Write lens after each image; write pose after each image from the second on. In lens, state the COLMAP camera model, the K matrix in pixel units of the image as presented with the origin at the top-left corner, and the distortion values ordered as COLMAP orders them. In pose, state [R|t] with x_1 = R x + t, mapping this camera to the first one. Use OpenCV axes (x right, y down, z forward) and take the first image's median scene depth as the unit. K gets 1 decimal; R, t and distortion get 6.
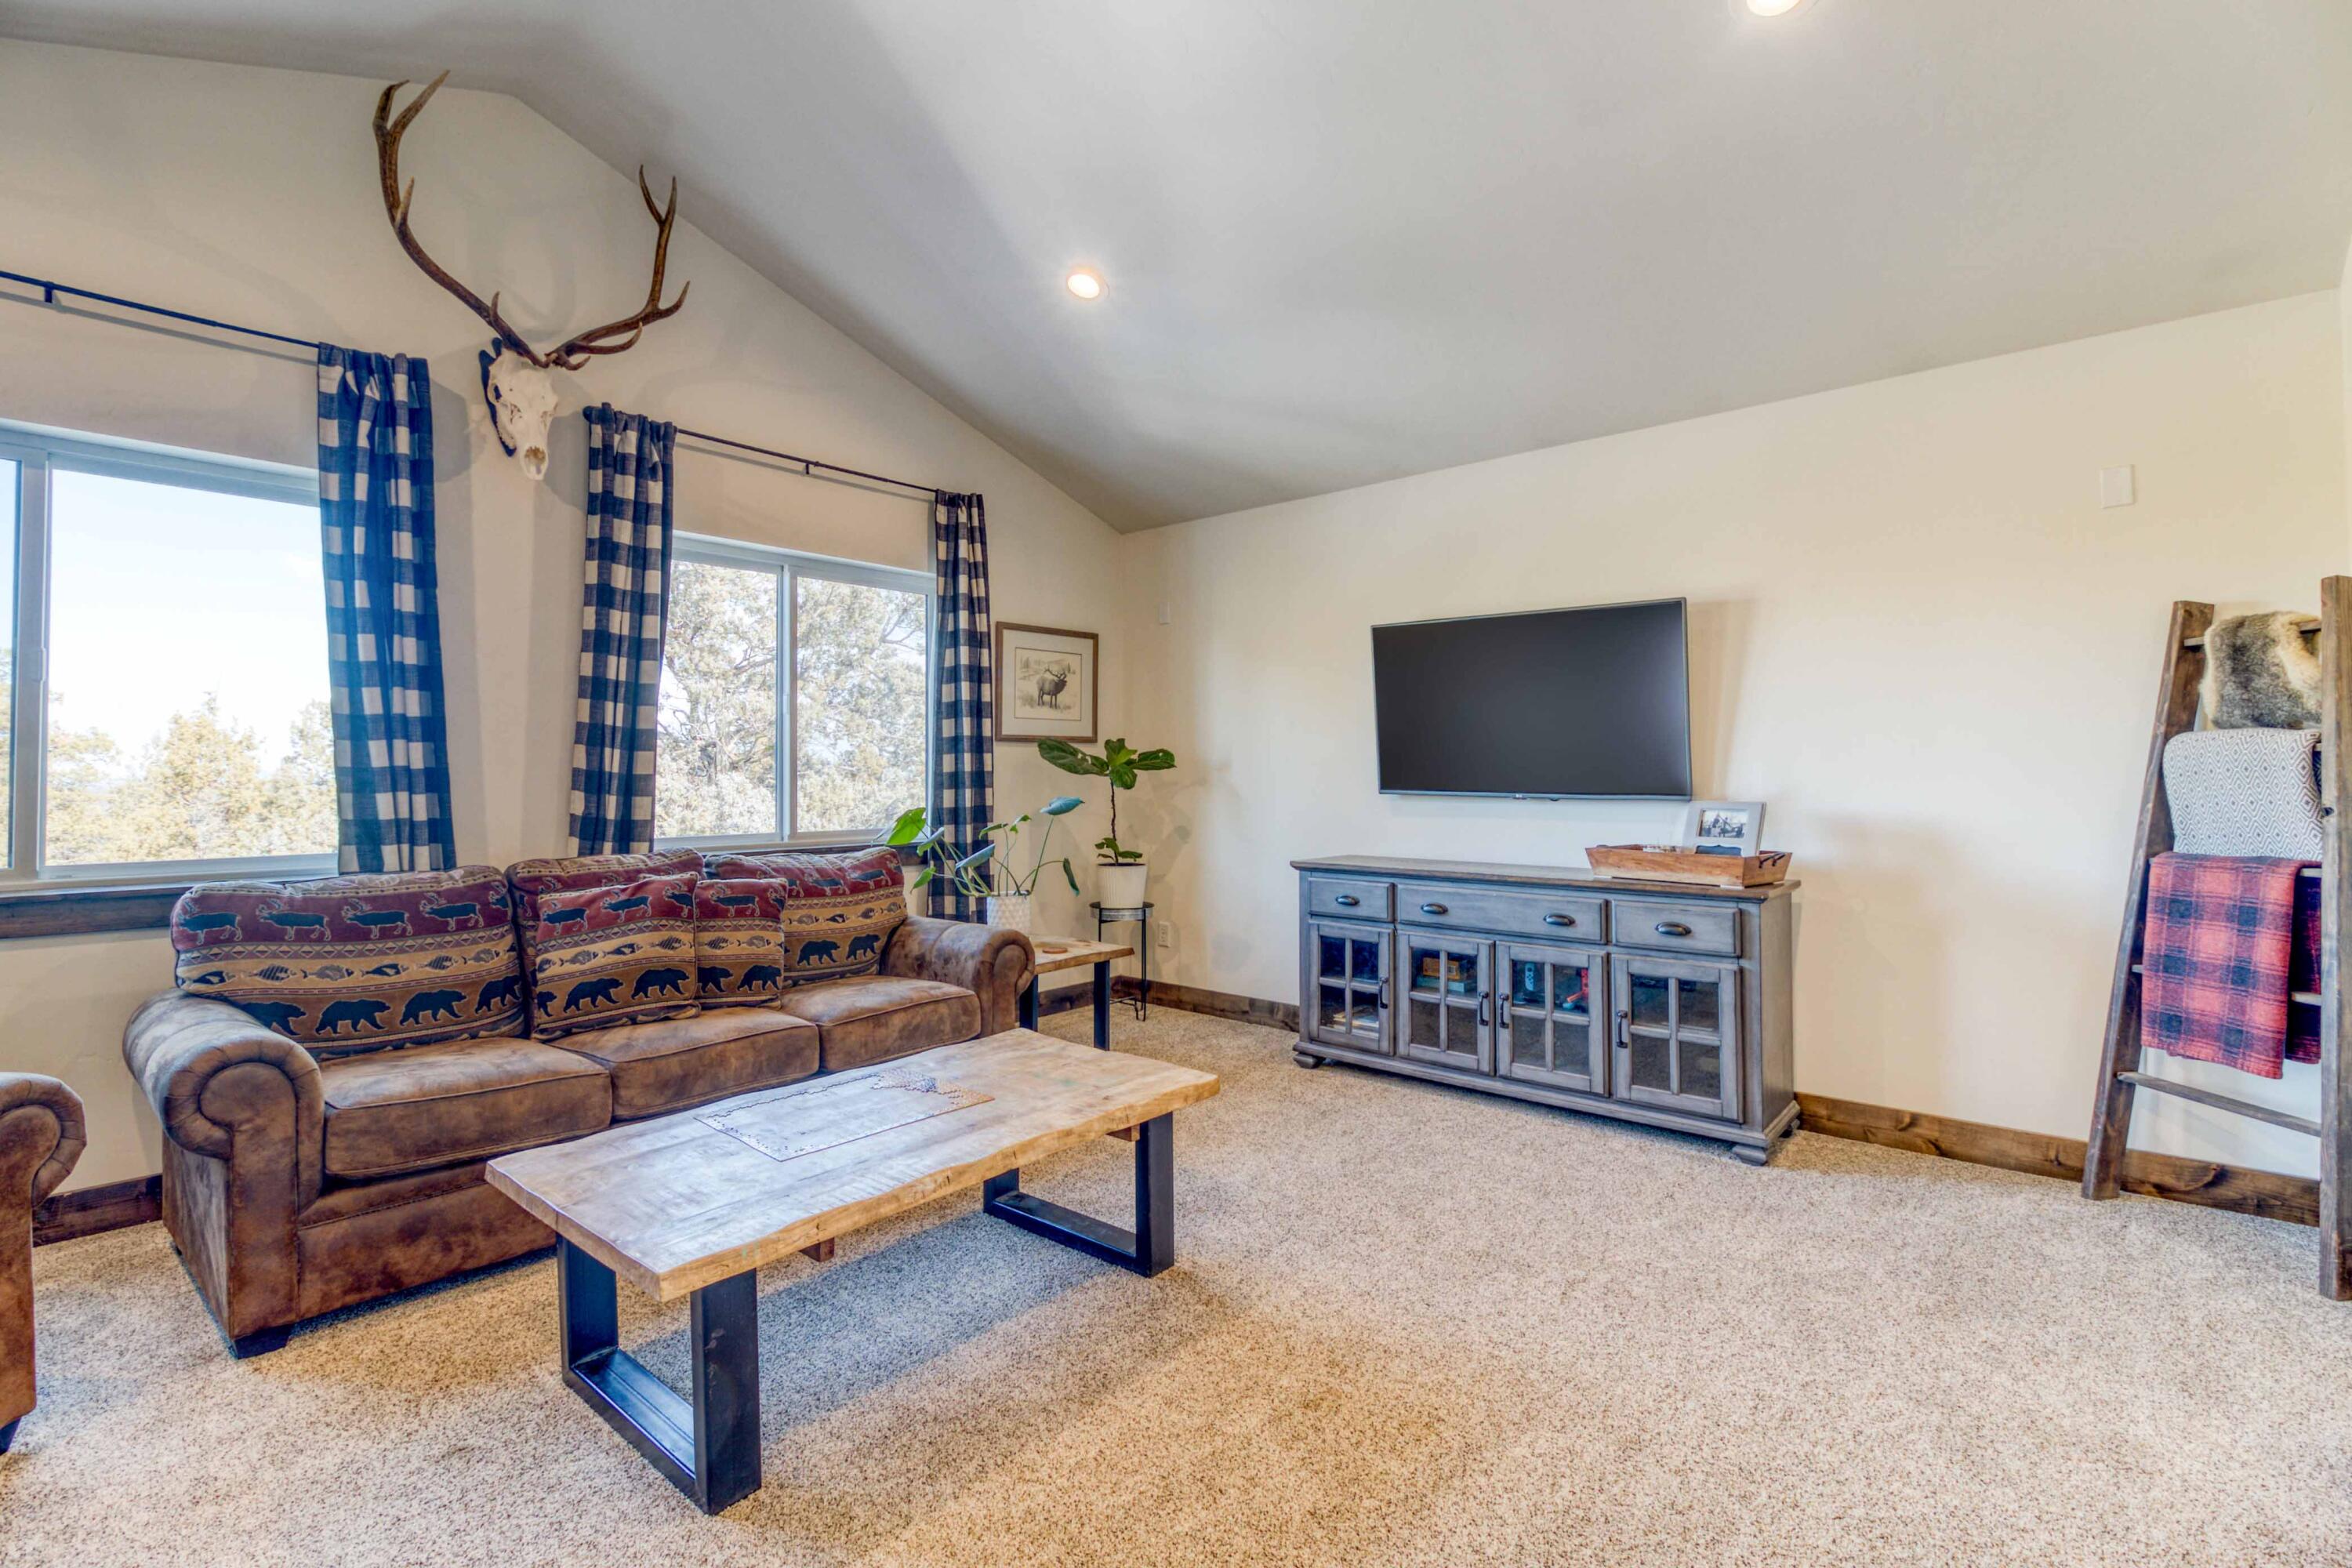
lens RADIAL K [[1080.6, 0, 1173.0], [0, 1080.6, 739.7], [0, 0, 1]] dist [0.022183, -0.014305]
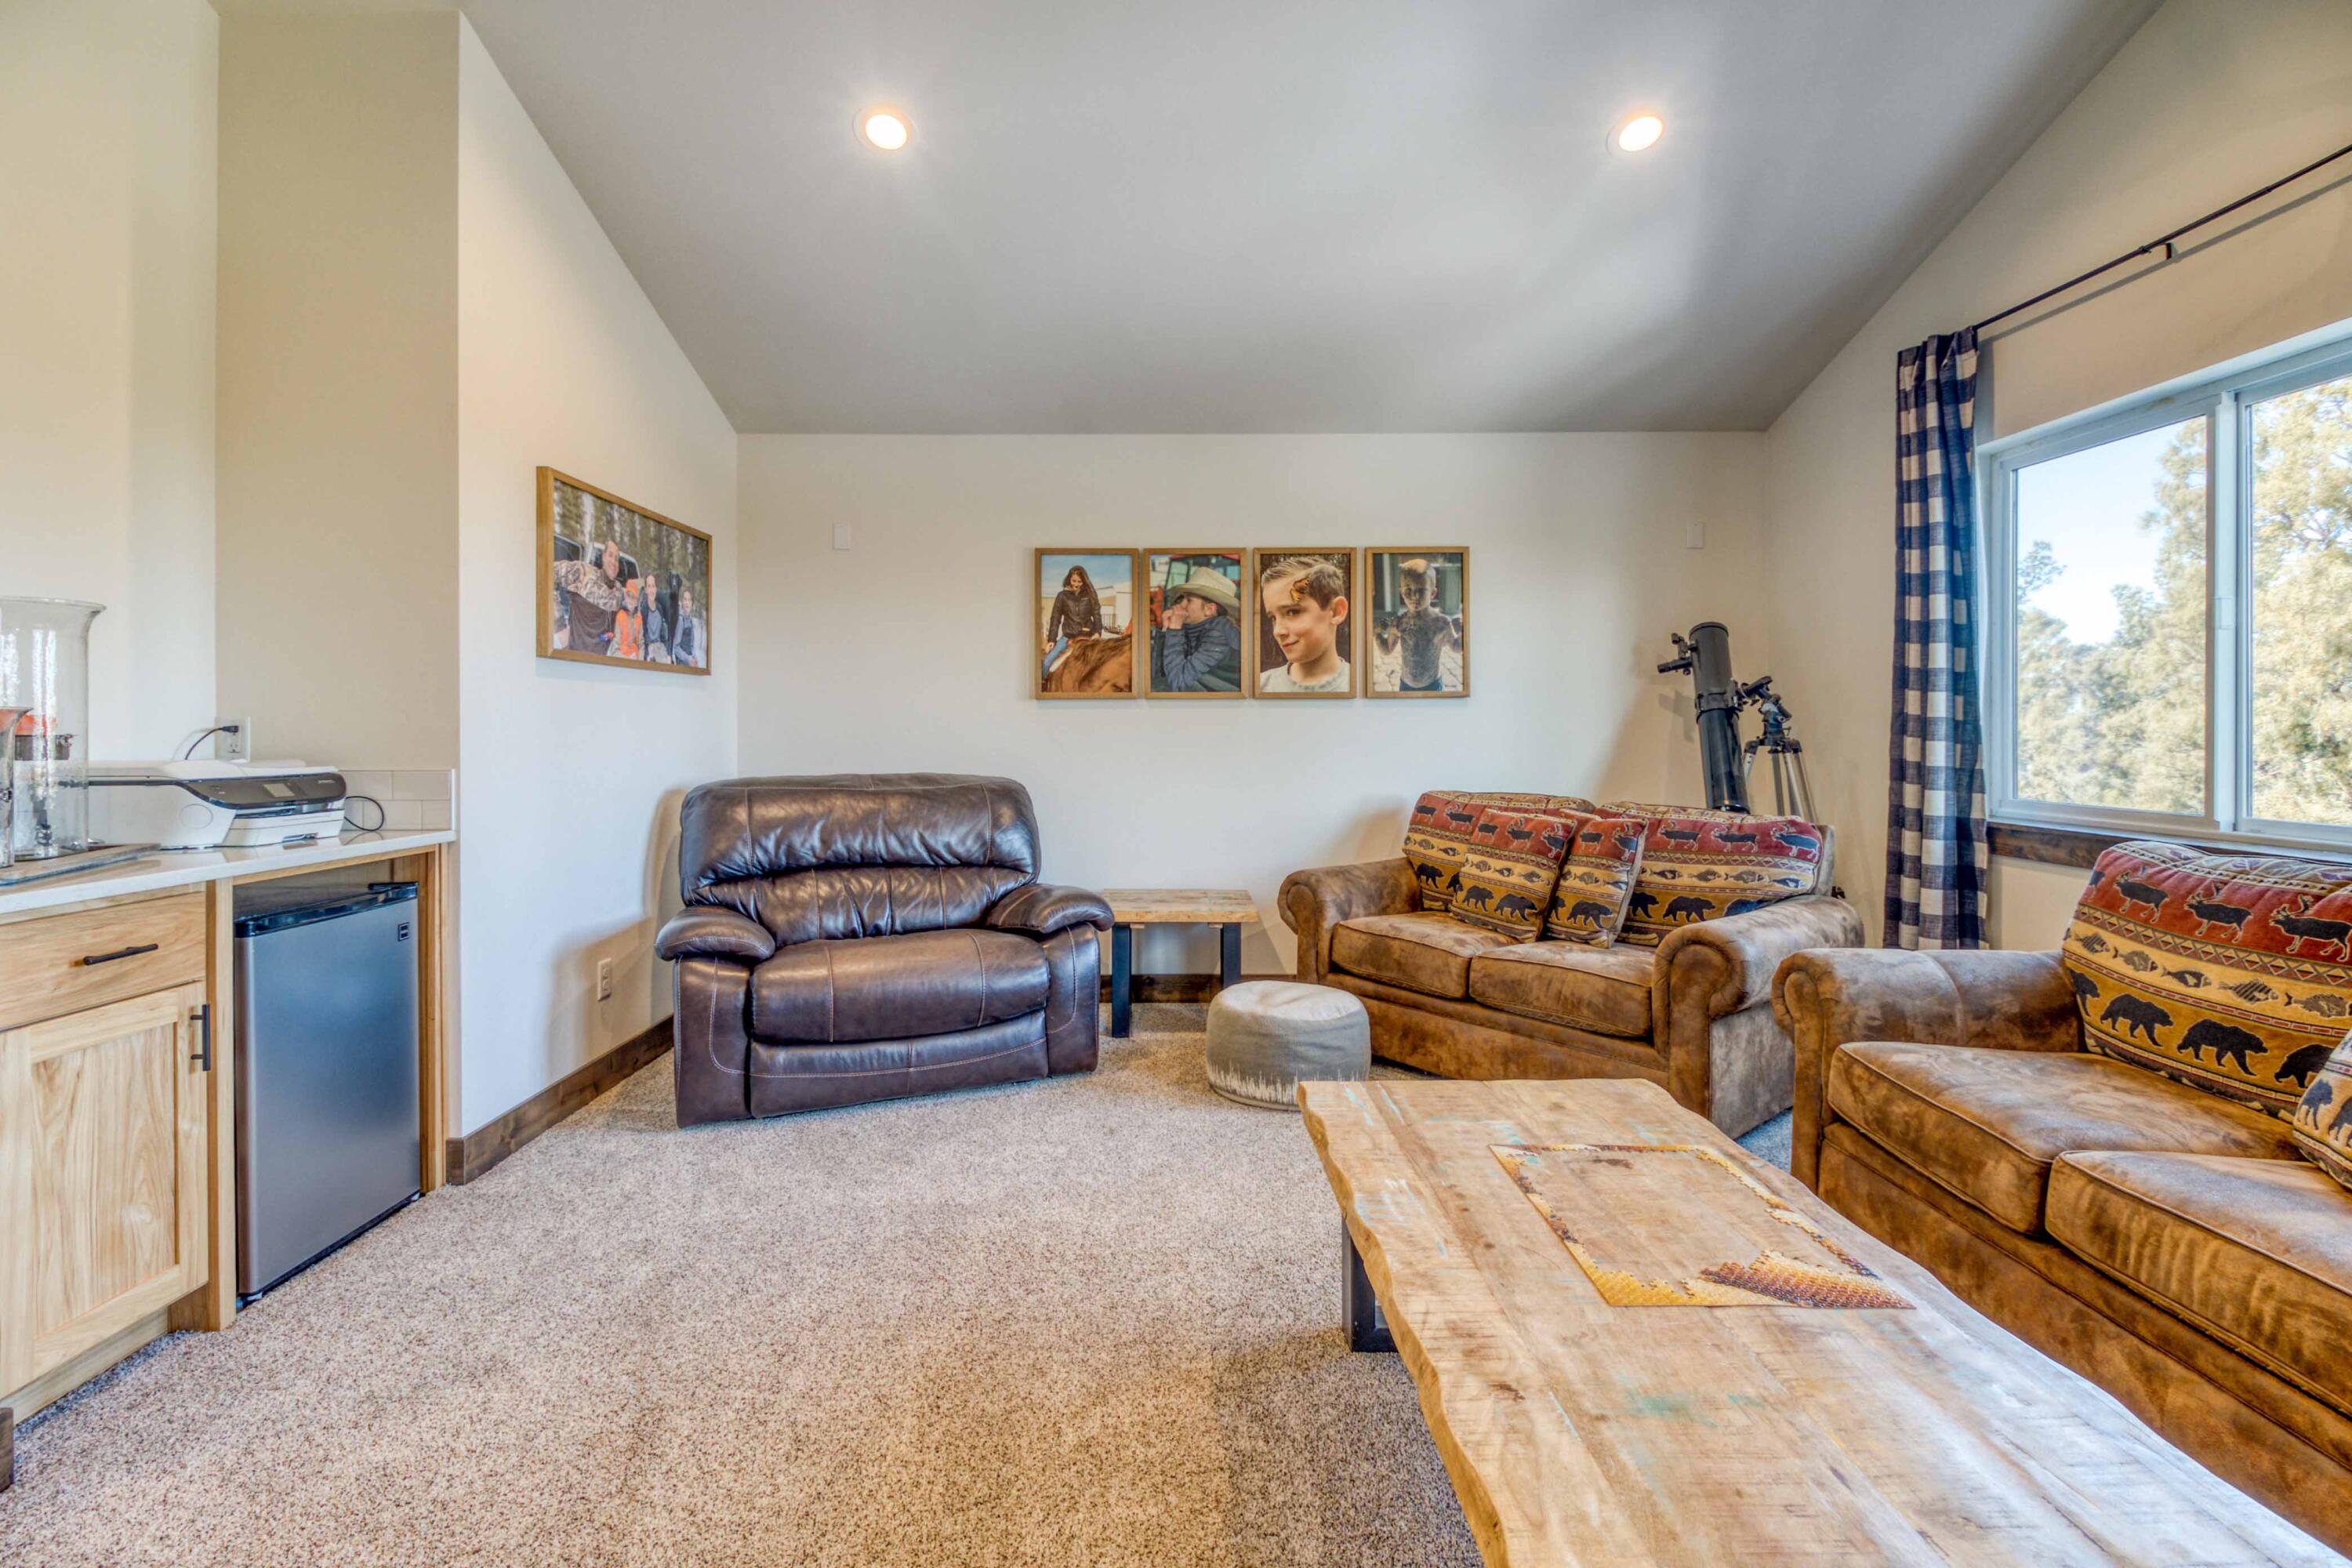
lens RADIAL K [[1080.6, 0, 1173.0], [0, 1080.6, 739.7], [0, 0, 1]] dist [0.022183, -0.014305]
pose [[-0.756356, 0.013289, -0.654025, 0.334793], [0.026881, 0.999581, -0.010777, 0.032410], [0.653608, -0.025732, -0.756396, 1.147651]]
